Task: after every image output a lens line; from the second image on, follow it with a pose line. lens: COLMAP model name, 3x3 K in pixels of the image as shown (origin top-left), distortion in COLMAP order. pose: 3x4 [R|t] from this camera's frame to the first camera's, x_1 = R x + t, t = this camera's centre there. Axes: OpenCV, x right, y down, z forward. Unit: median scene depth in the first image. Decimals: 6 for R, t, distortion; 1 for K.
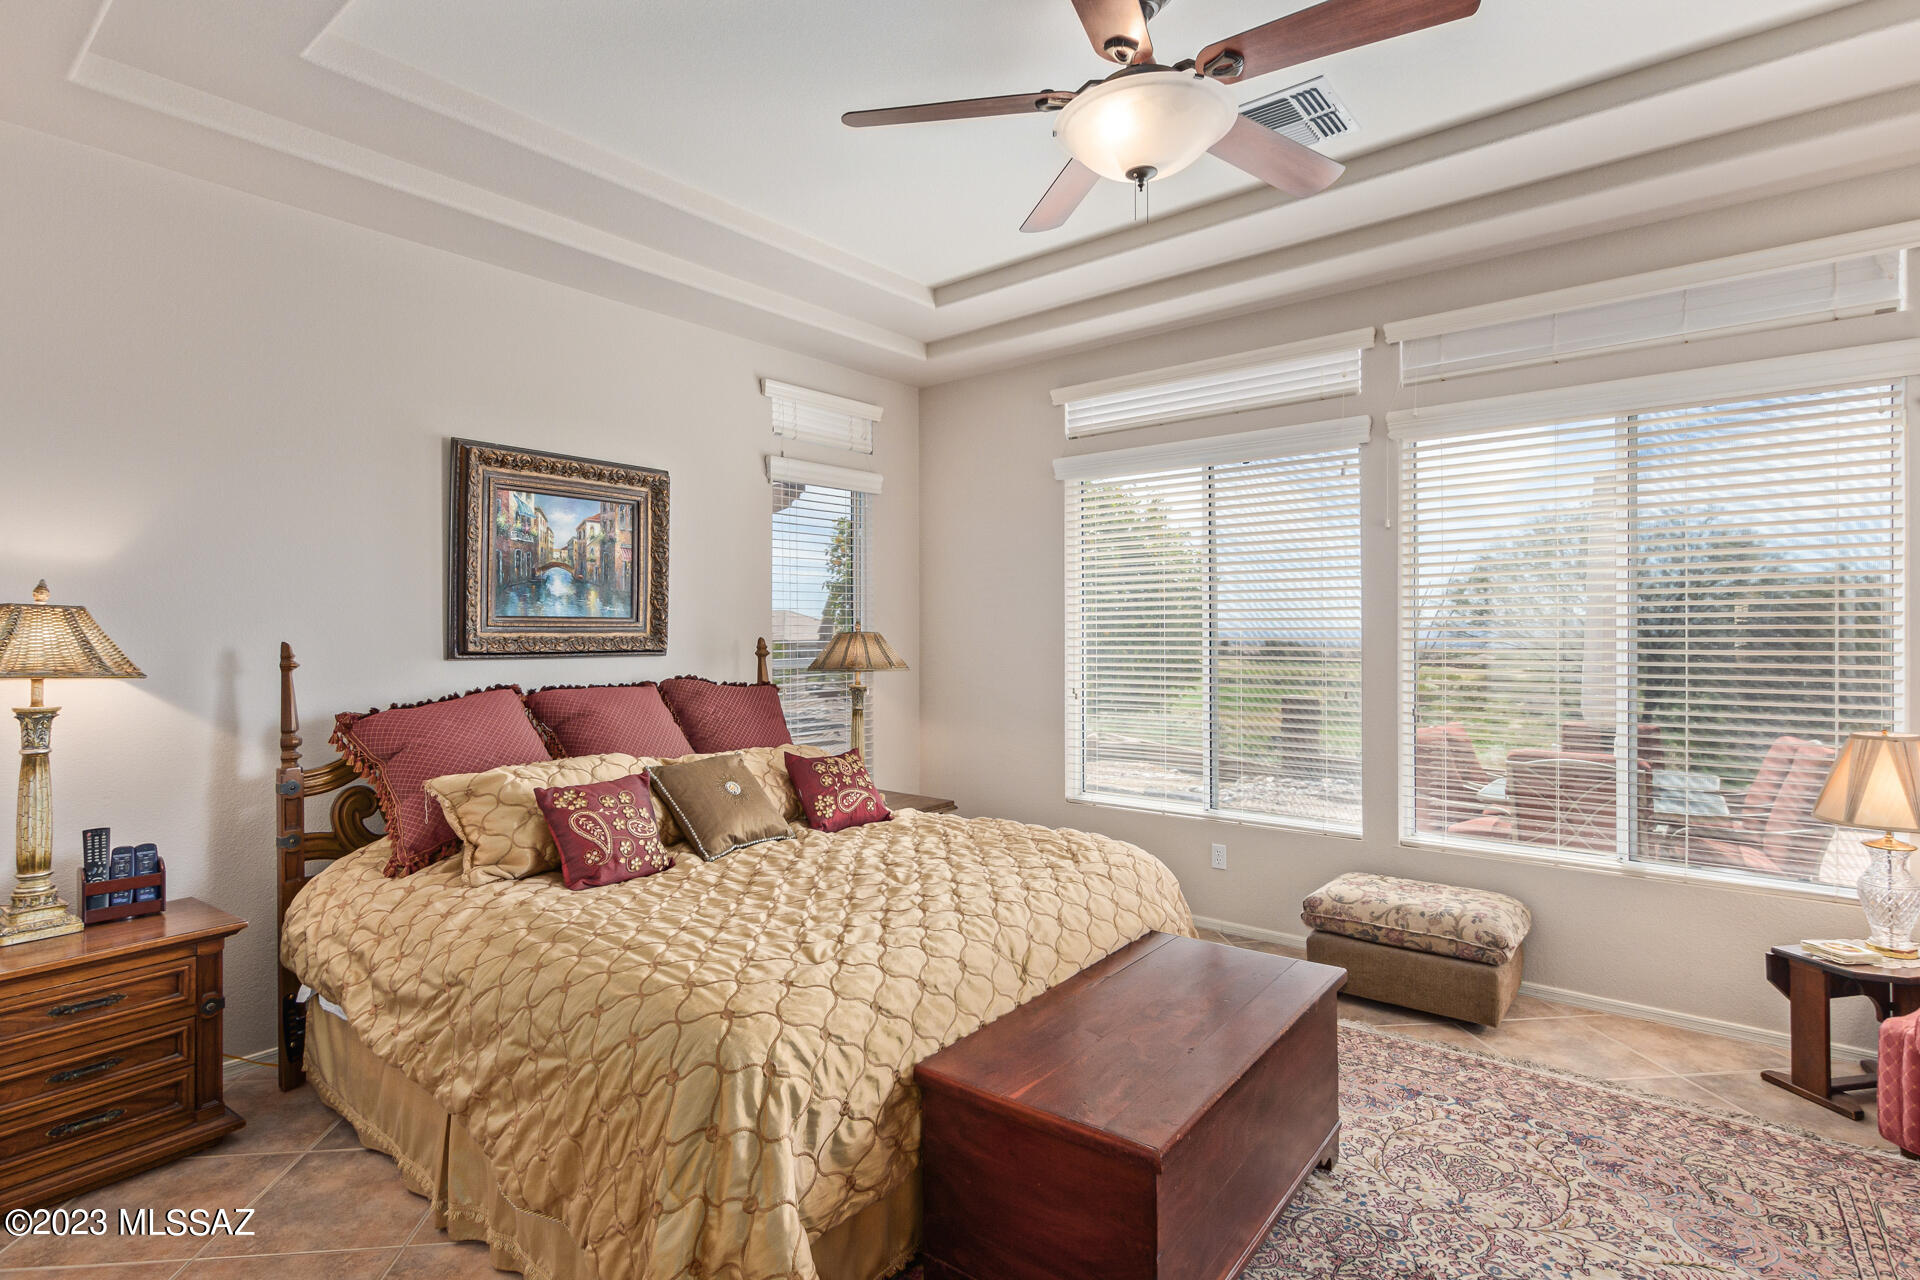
lens RADIAL K [[950.5, 0, 937.4], [0, 950.5, 652.2], [0, 0, 1]] dist [0.012718, -0.000593]
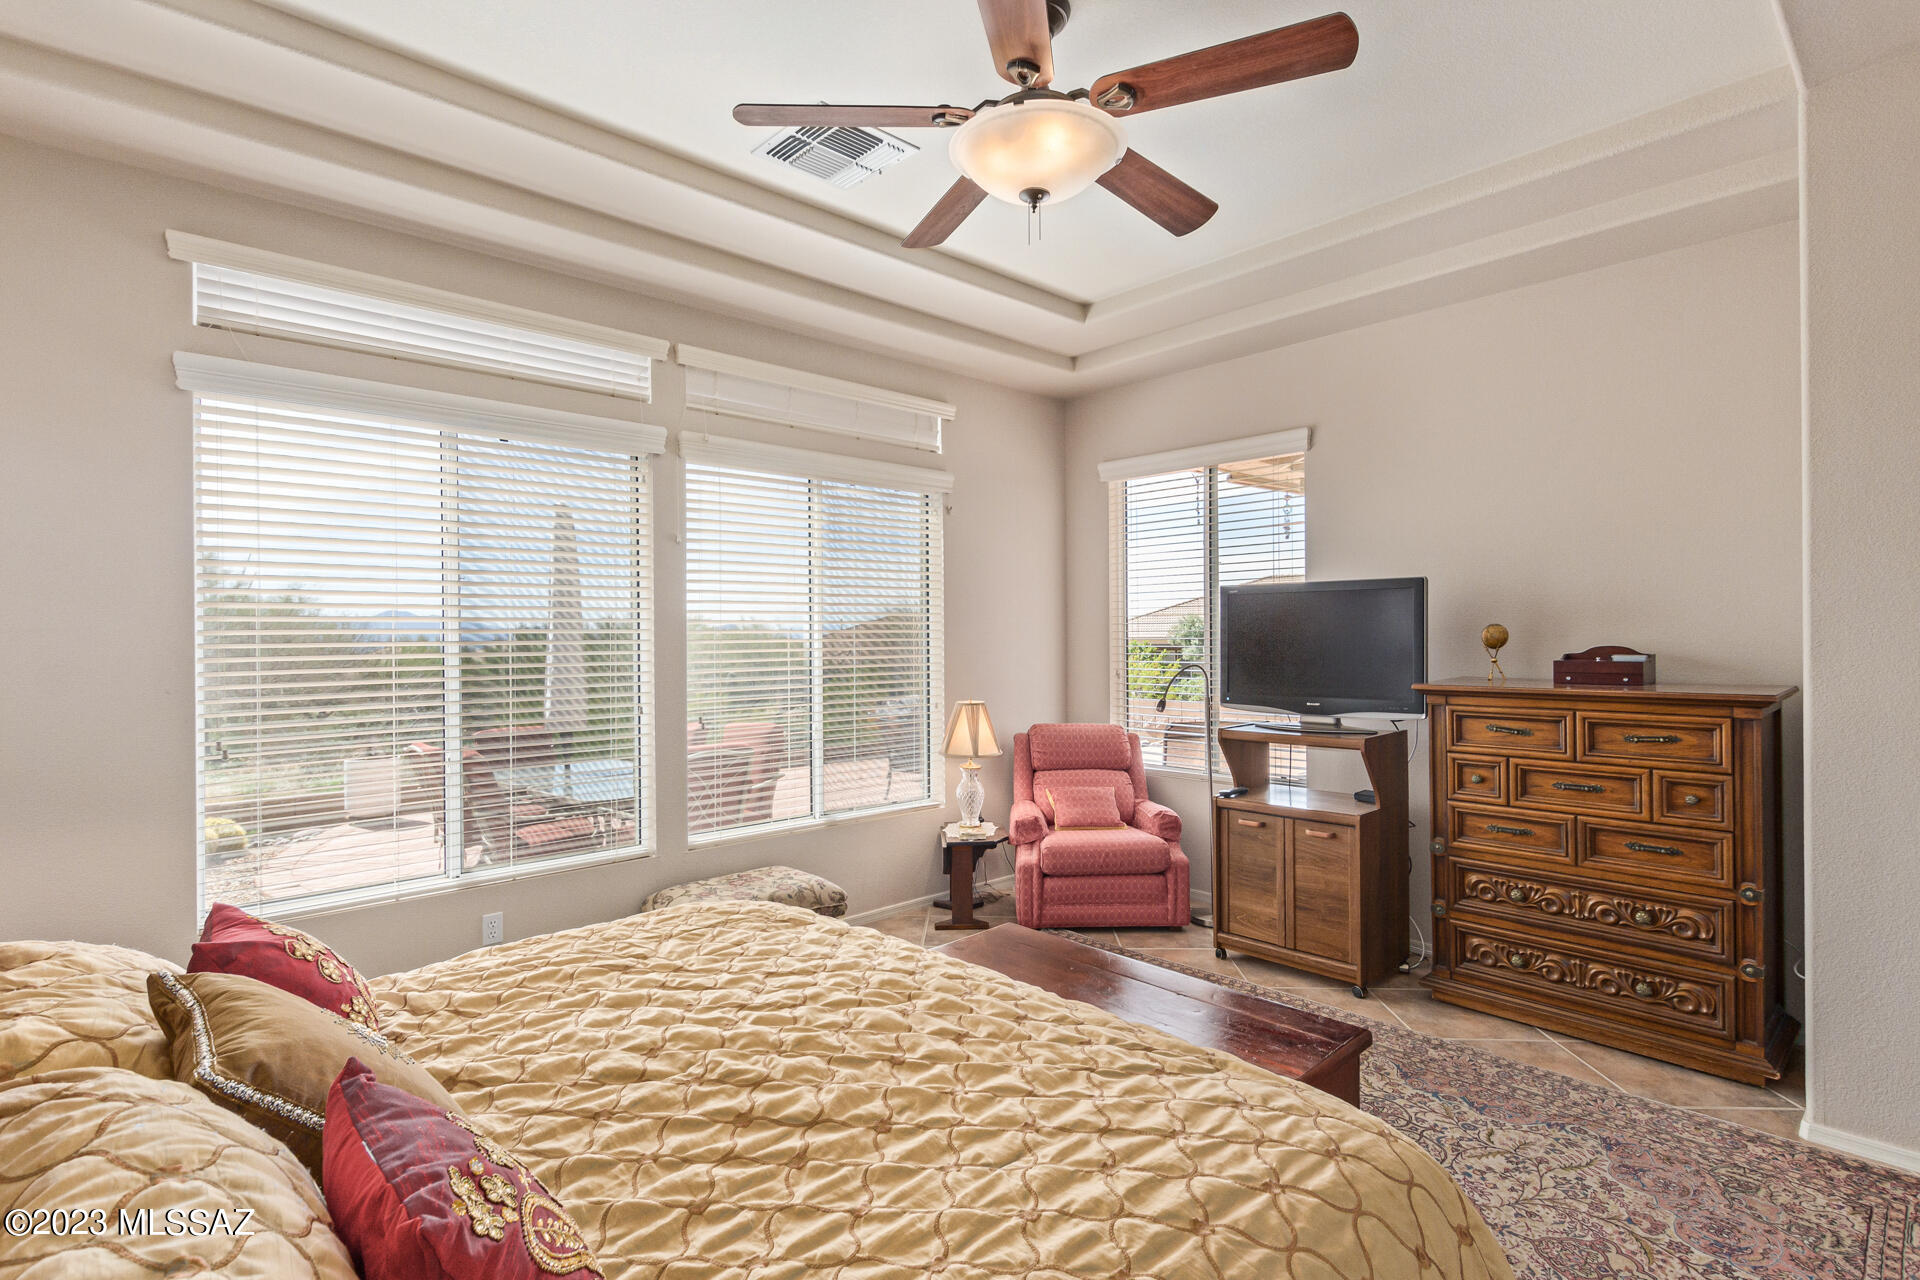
lens RADIAL K [[930.9, 0, 948.2], [0, 930.9, 647.1], [0, 0, 1]] dist [-0.000439, 0.000132]
pose [[0.136554, 0.000324, 0.990633, -0.526909], [0.032136, 0.999472, -0.004756, -0.006550], [-0.990111, 0.032484, 0.136472, 0.652525]]
